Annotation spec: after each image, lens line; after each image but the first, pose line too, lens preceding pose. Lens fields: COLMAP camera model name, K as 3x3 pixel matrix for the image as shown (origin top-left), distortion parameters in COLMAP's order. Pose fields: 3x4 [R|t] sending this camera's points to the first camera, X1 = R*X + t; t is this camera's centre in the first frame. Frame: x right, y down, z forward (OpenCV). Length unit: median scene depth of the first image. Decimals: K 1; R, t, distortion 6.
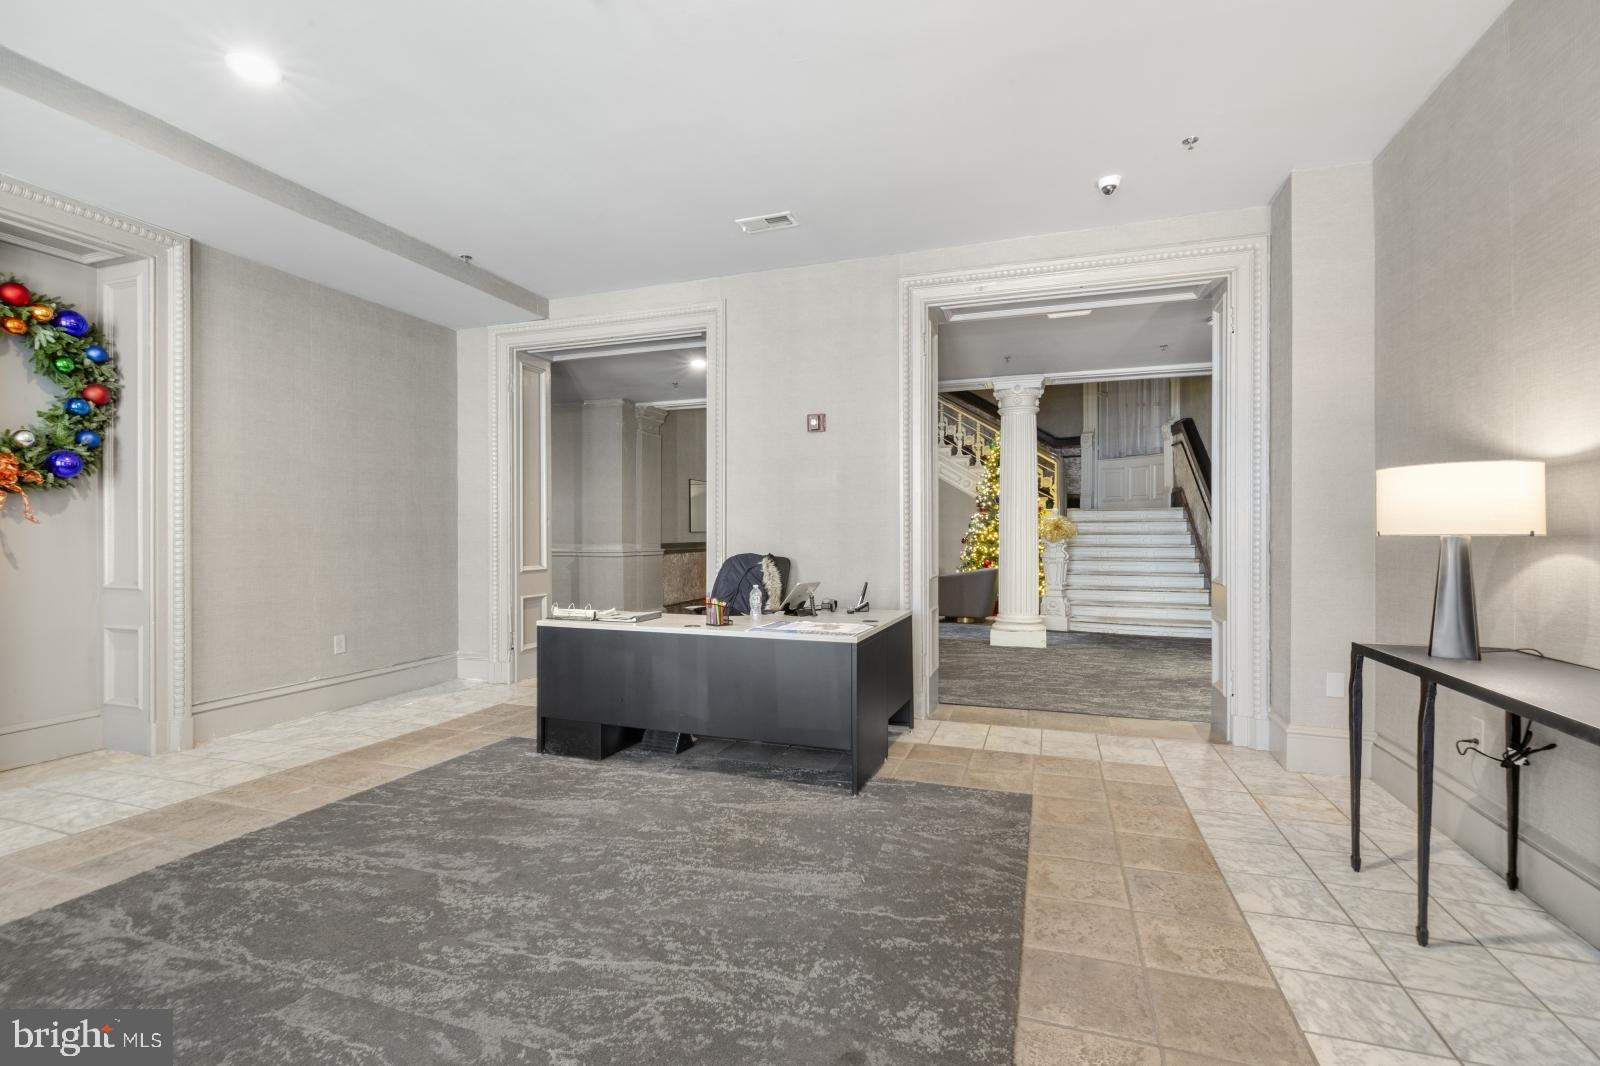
lens RADIAL K [[738.0, 0, 793.6], [0, 738.0, 529.7], [0, 0, 1]] dist [-0.004461, 0.000588]
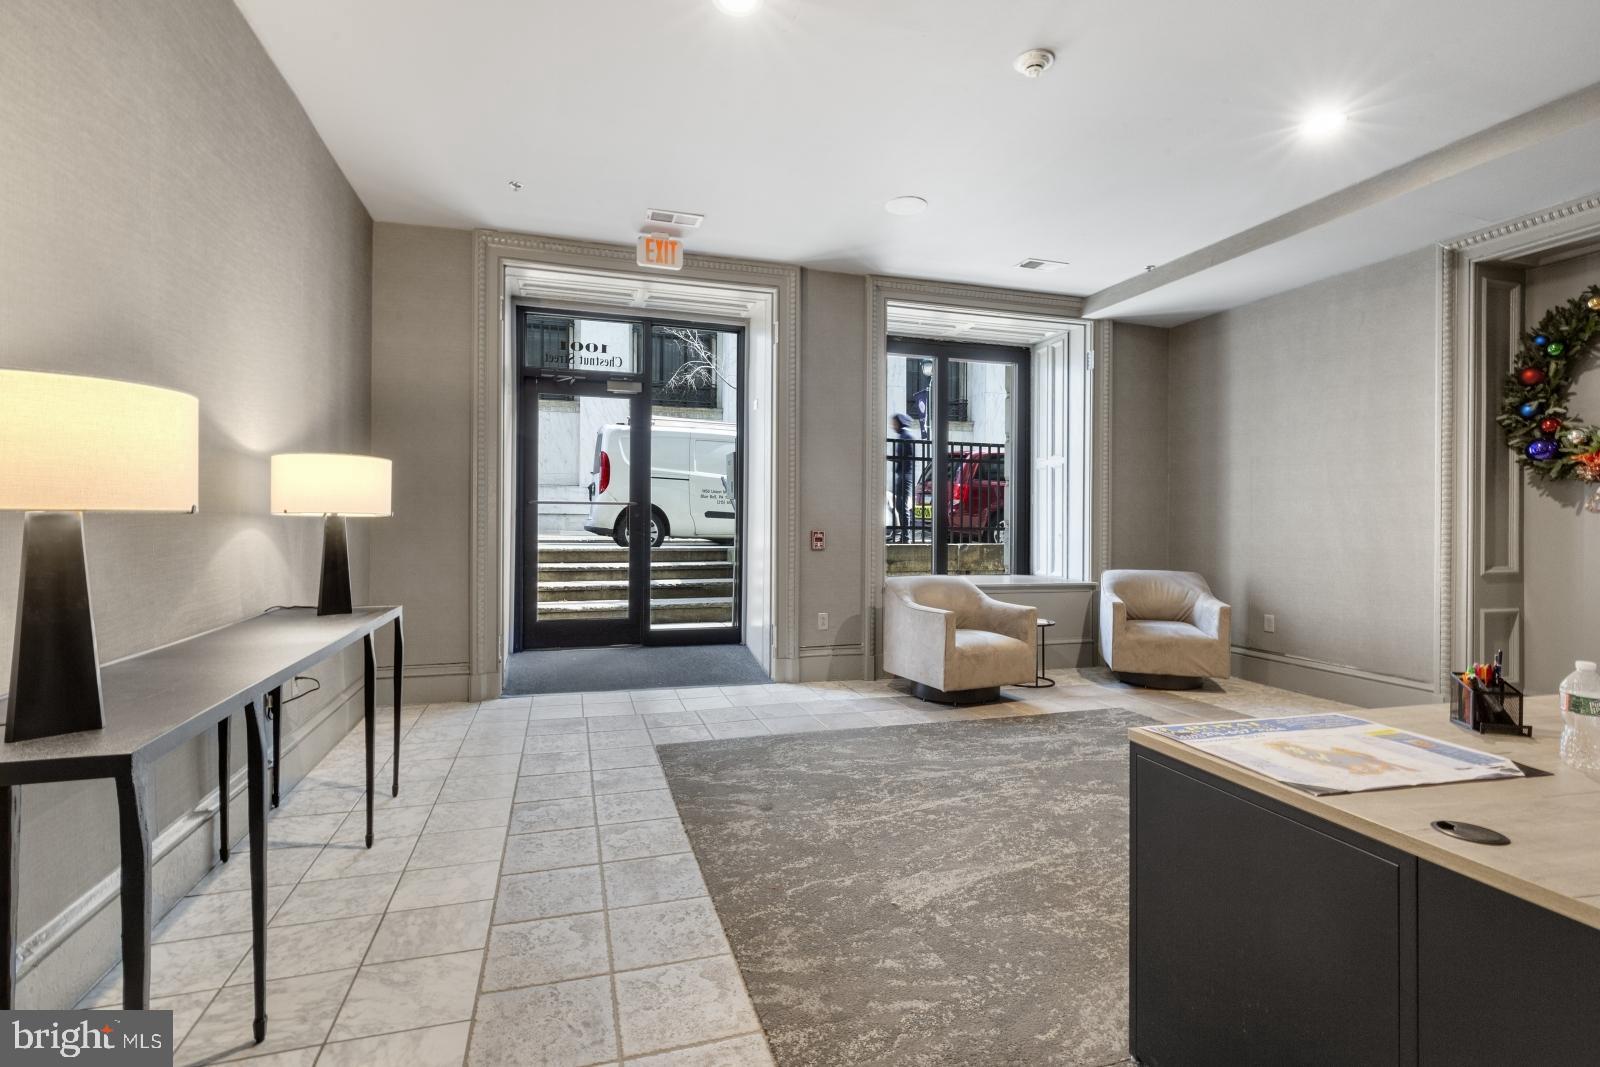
lens RADIAL K [[738.0, 0, 793.6], [0, 738.0, 530.2], [0, 0, 1]] dist [-0.004461, 0.000588]
pose [[-0.806828, 0.003604, -0.590776, 0.855309], [-0.003244, 0.999939, 0.010529, 0.014837], [0.590778, 0.010411, -0.806767, 1.951925]]
